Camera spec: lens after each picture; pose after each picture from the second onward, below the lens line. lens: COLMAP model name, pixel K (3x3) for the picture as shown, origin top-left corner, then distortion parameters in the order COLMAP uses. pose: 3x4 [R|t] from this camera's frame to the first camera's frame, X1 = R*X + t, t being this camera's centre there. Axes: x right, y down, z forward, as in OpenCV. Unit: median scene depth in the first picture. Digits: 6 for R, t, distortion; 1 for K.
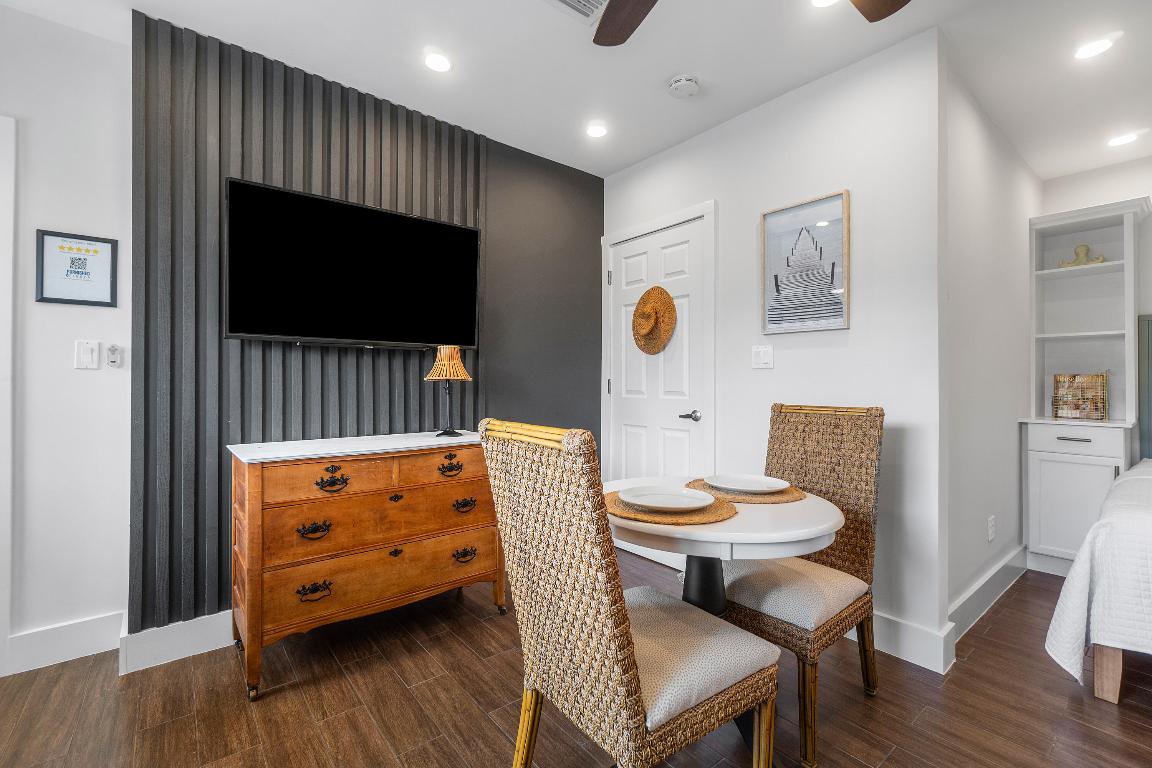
lens RADIAL K [[496.5, 0, 575.6], [0, 496.5, 379.0], [0, 0, 1]] dist [-0.002692, -0.002167]
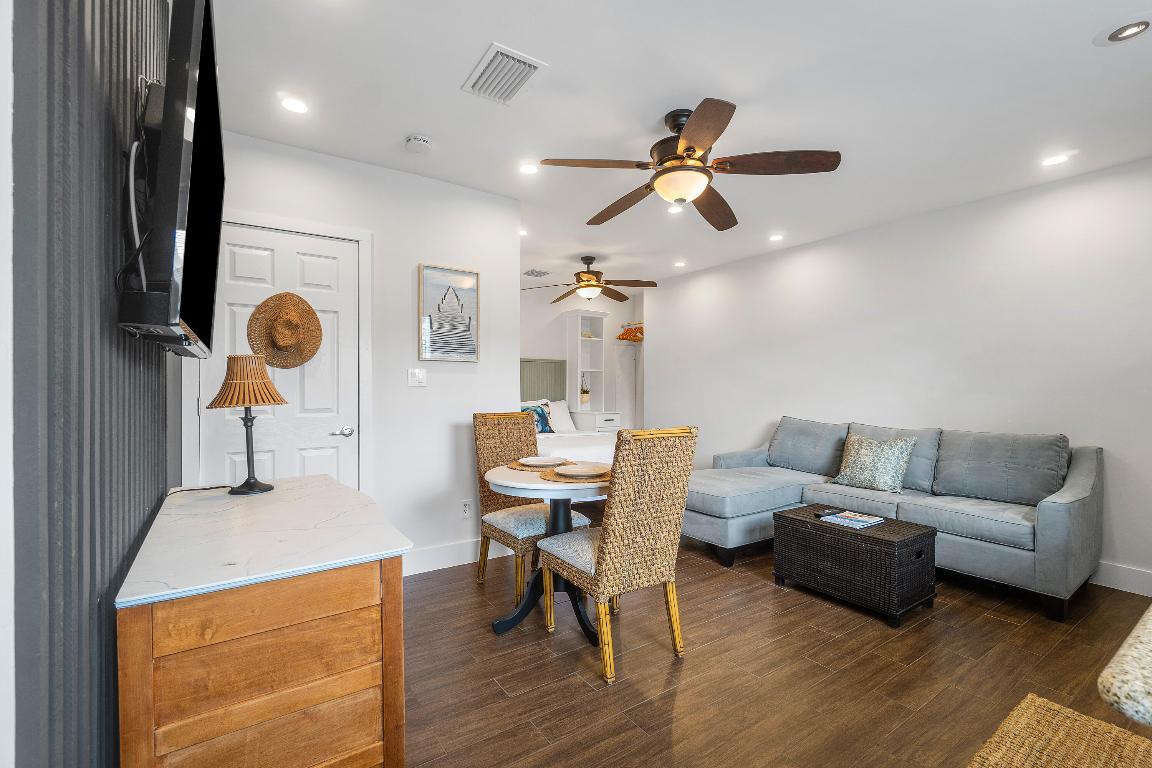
lens RADIAL K [[496.5, 0, 577.5], [0, 496.5, 388.1], [0, 0, 1]] dist [-0.002692, -0.002167]
pose [[0.069670, -0.003209, 0.997565, -0.566166], [-0.003205, 0.999989, 0.003440, -0.015028], [-0.997565, -0.003437, 0.069659, 0.336192]]
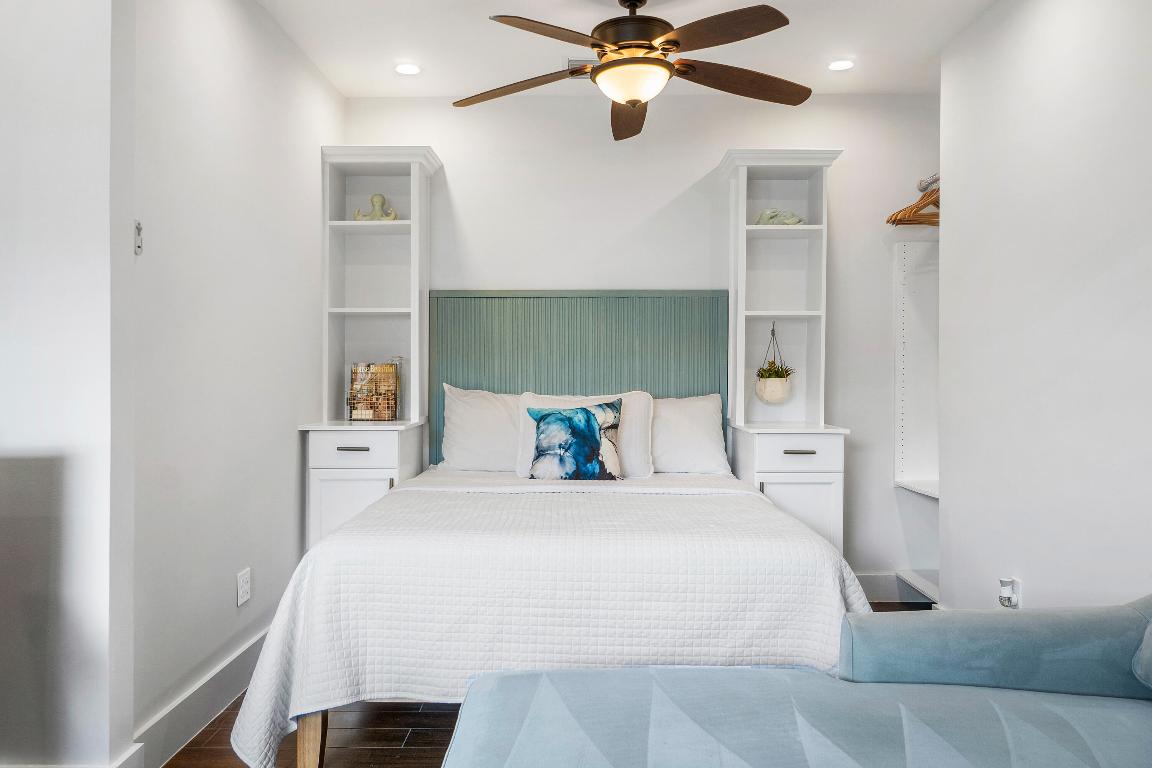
lens RADIAL K [[906.2, 0, 574.0], [0, 906.2, 383.8], [0, 0, 1]] dist [0.003998, -0.001083]
pose [[0.625171, -0.015639, 0.780331, 0.122578], [0.000553, 0.999808, 0.019595, -0.004758], [-0.780487, -0.011819, 0.625060, -0.127724]]
